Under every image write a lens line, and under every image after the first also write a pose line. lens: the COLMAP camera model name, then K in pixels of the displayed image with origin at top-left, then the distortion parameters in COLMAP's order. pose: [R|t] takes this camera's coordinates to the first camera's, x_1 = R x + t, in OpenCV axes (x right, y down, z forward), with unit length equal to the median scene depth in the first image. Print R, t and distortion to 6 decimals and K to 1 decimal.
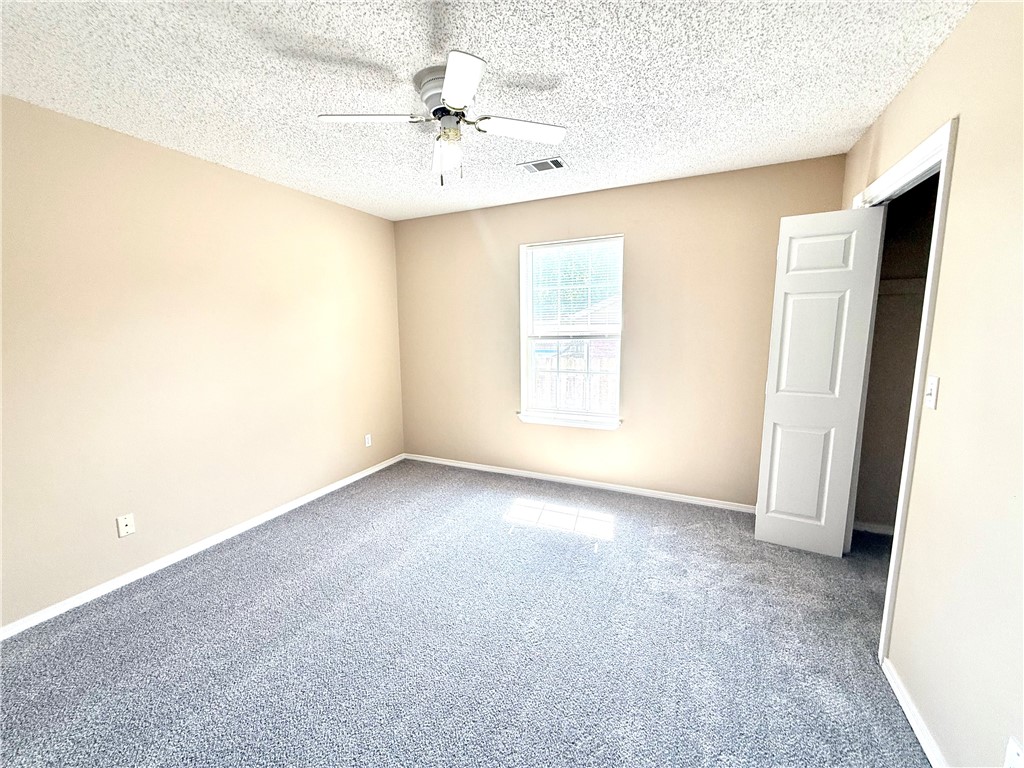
lens RADIAL K [[409.2, 0, 512.0], [0, 409.2, 384.0], [0, 0, 1]] dist [0.000915, -0.000121]
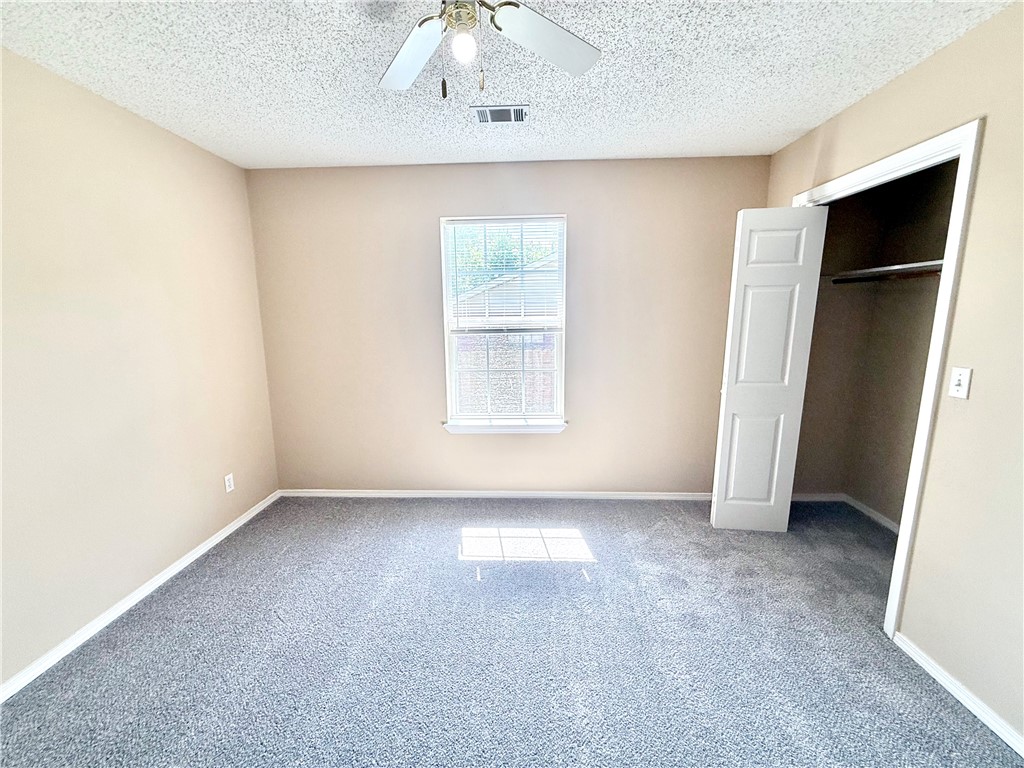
lens RADIAL K [[409.2, 0, 512.0], [0, 409.2, 384.0], [0, 0, 1]] dist [0.000915, -0.000121]
pose [[0.923246, -0.062101, 0.379158, -0.228637], [0.053872, 0.998026, 0.032285, -0.037361], [-0.380414, -0.009381, 0.924769, 0.247015]]
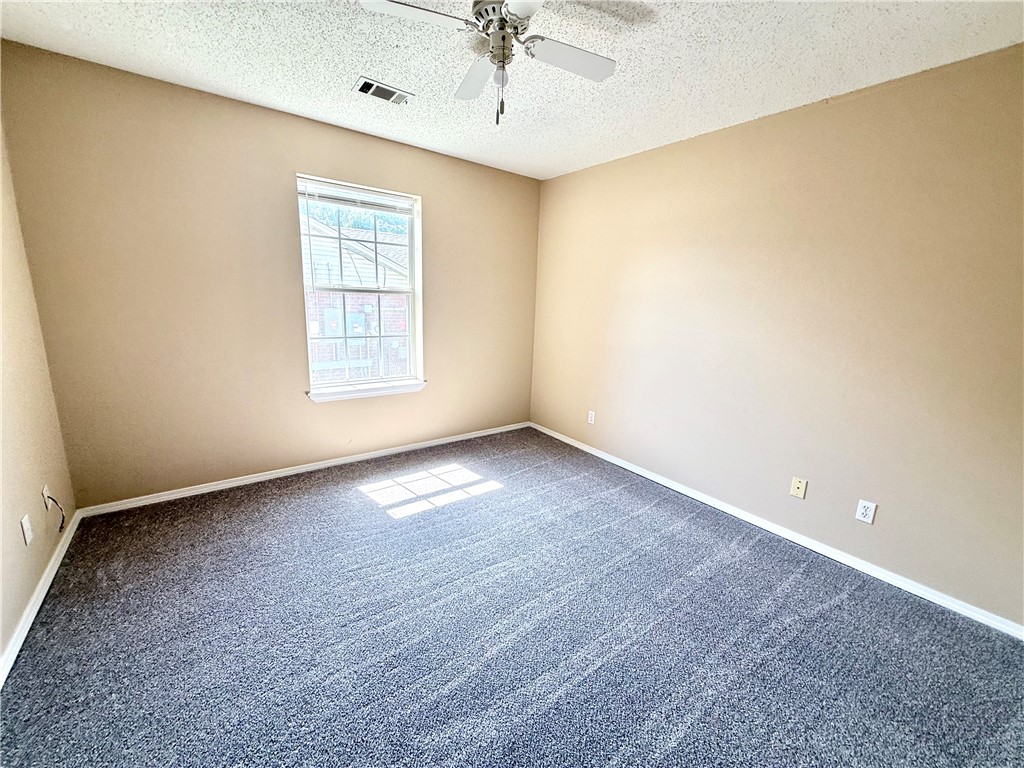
lens RADIAL K [[444.0, 0, 450.0], [0, 444.0, 382.6], [0, 0, 1]] dist [-0.000095, -0.000039]
pose [[0.478304, -0.150487, 0.865205, -0.813051], [0.075693, 0.988607, 0.130106, -0.055178], [-0.874926, 0.003259, 0.484245, 0.464810]]
